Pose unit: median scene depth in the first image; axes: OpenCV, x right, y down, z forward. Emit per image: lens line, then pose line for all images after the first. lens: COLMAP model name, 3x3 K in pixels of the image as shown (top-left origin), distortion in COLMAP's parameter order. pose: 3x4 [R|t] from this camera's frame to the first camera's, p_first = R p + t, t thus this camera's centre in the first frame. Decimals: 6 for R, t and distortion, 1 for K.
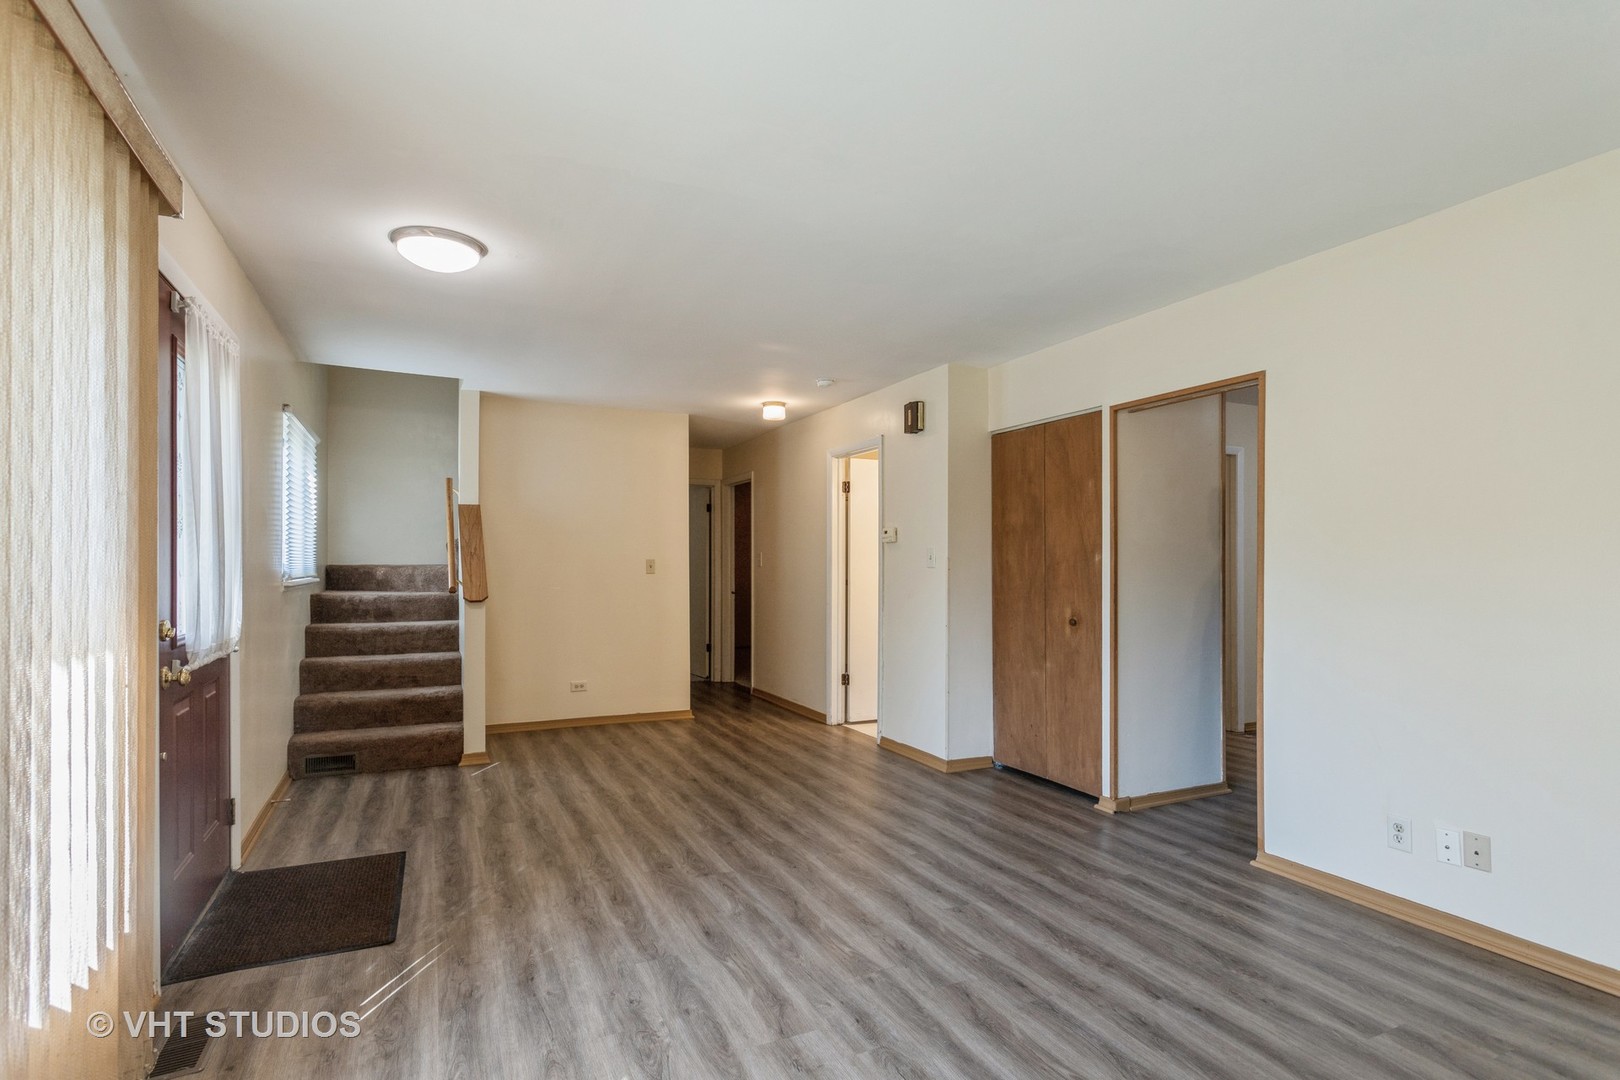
lens RADIAL K [[771.5, 0, 806.8], [0, 771.5, 559.0], [0, 0, 1]] dist [-0.001583, -0.000280]
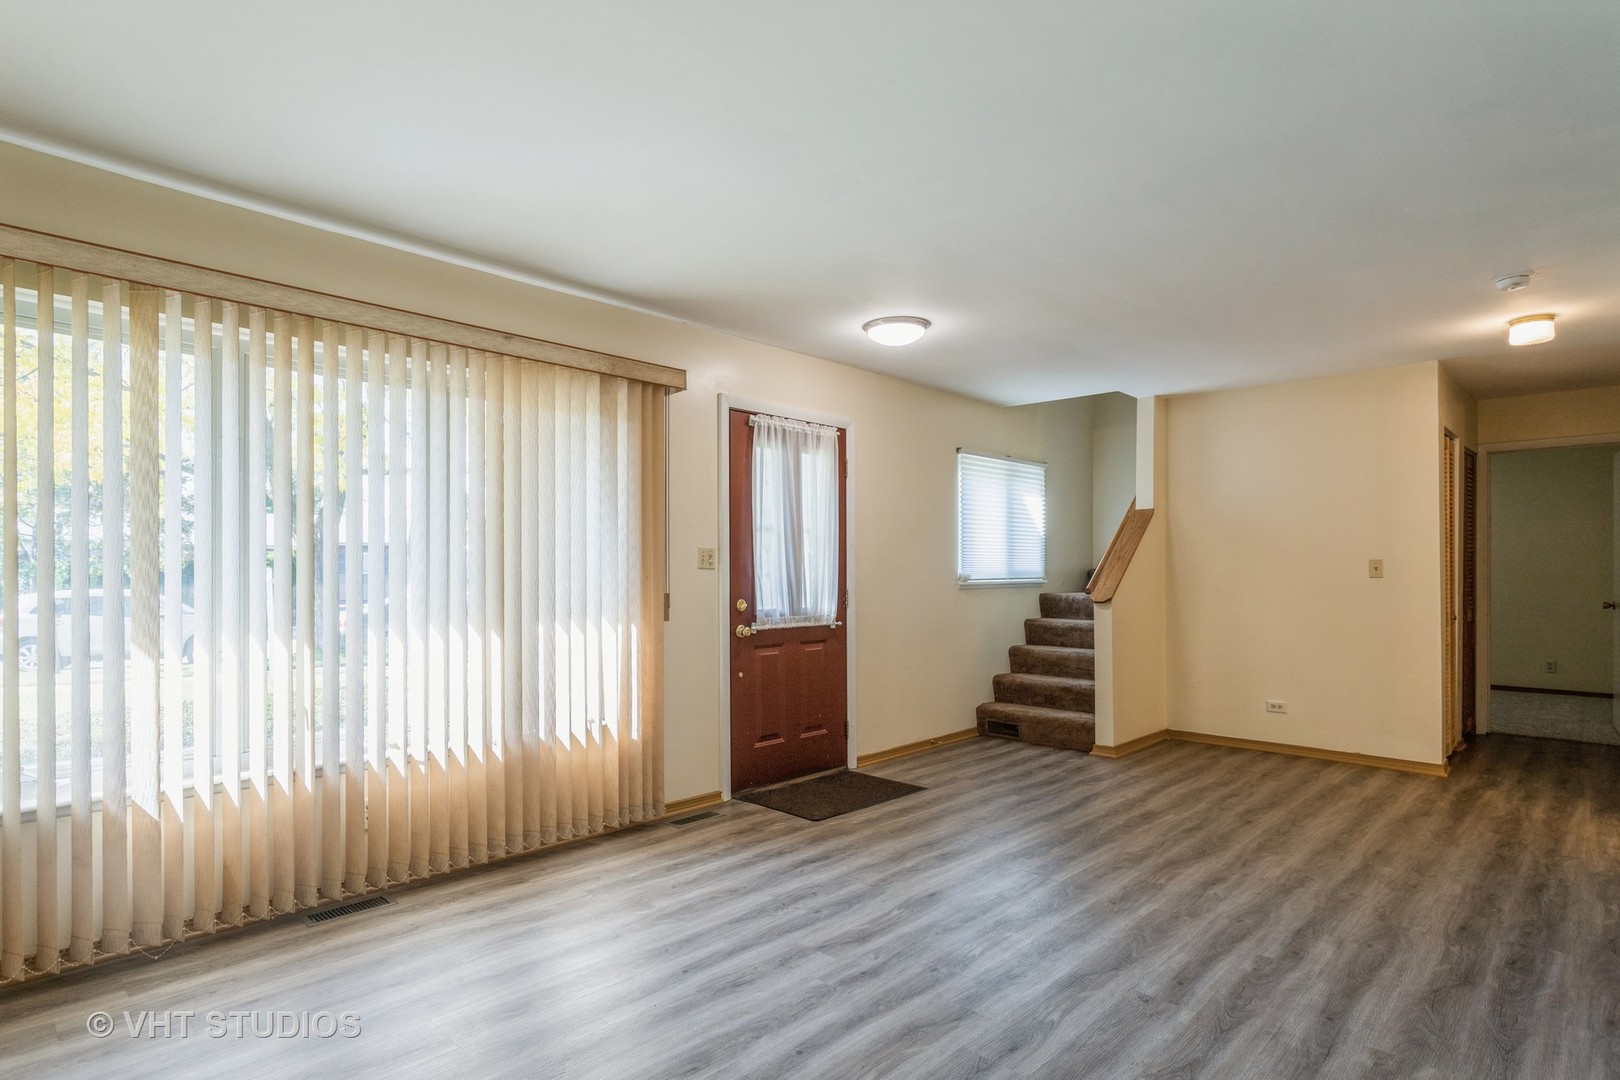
lens RADIAL K [[837.8, 0, 807.6], [0, 837.8, 569.4], [0, 0, 1]] dist [-0.002437, 0.000883]
pose [[0.350112, -0.007851, -0.936675, 0.800717], [0.013157, 0.999907, -0.003463, 0.012944], [0.936616, -0.011112, 0.350183, 0.346140]]
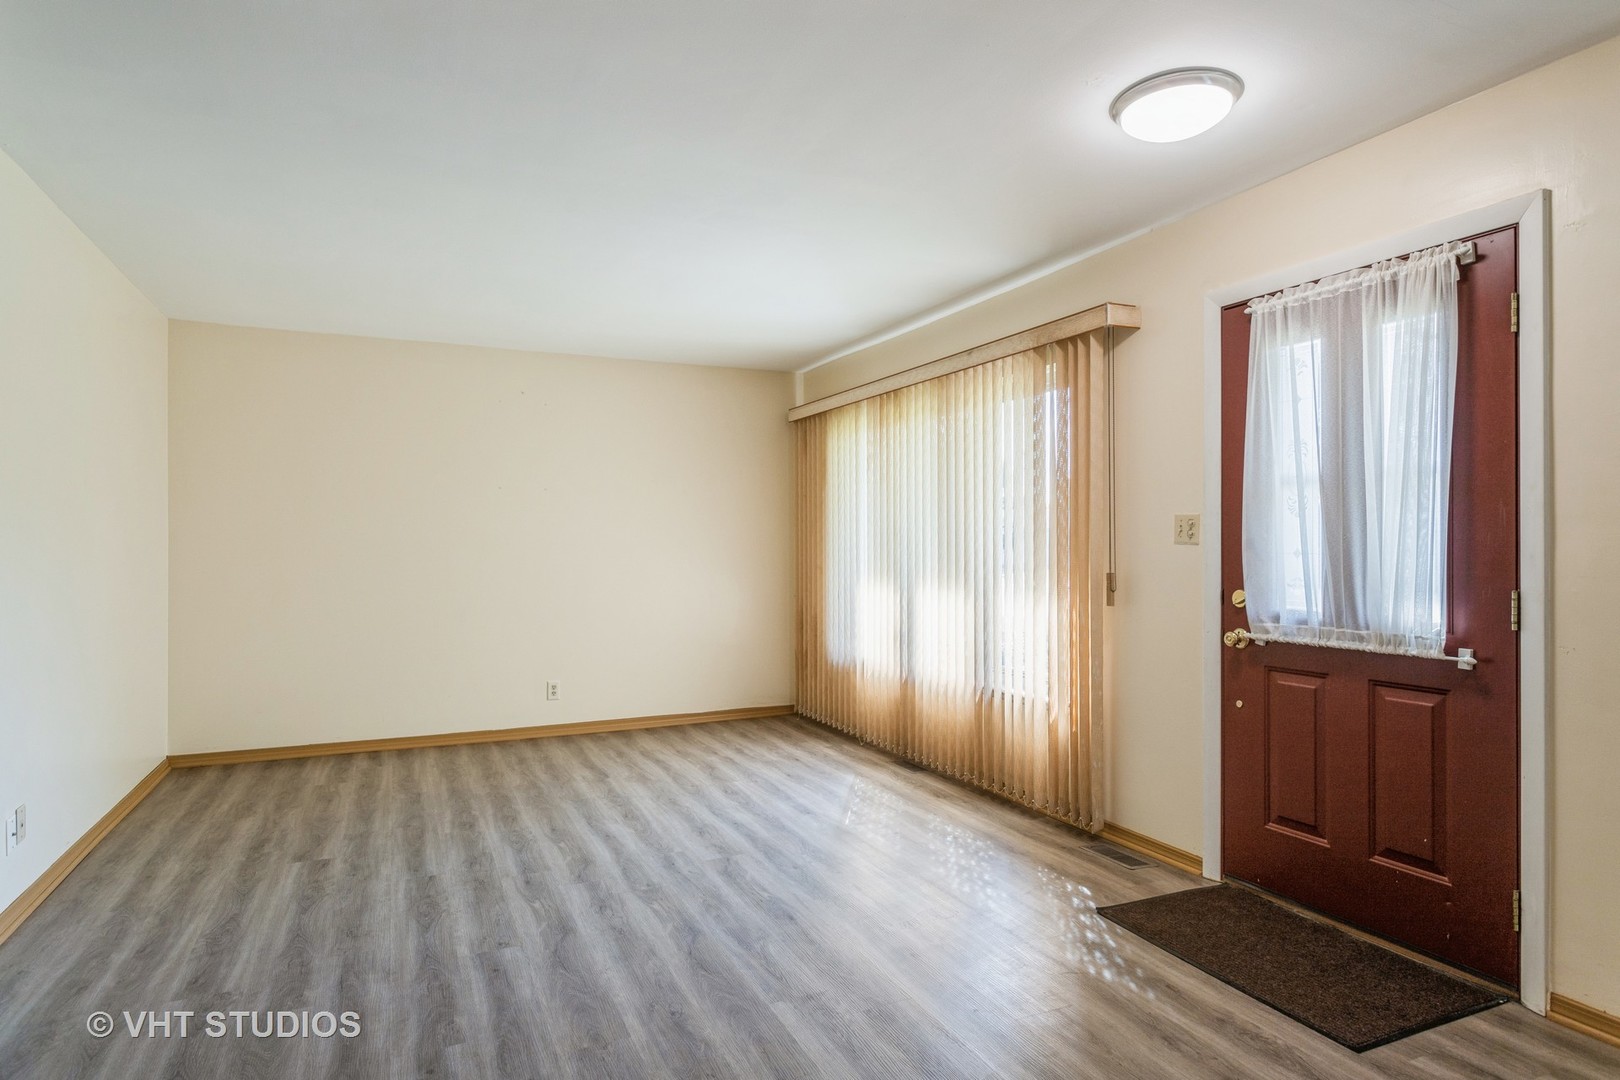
lens RADIAL K [[919.8, 0, 810.0], [0, 919.8, 540.0], [0, 0, 1]] dist [-0.003384, -0.000653]
pose [[-0.999762, -0.005379, 0.021159, -0.147788], [-0.005755, 0.999826, -0.017765, 0.023219], [-0.021060, -0.017882, -0.999618, 1.830793]]
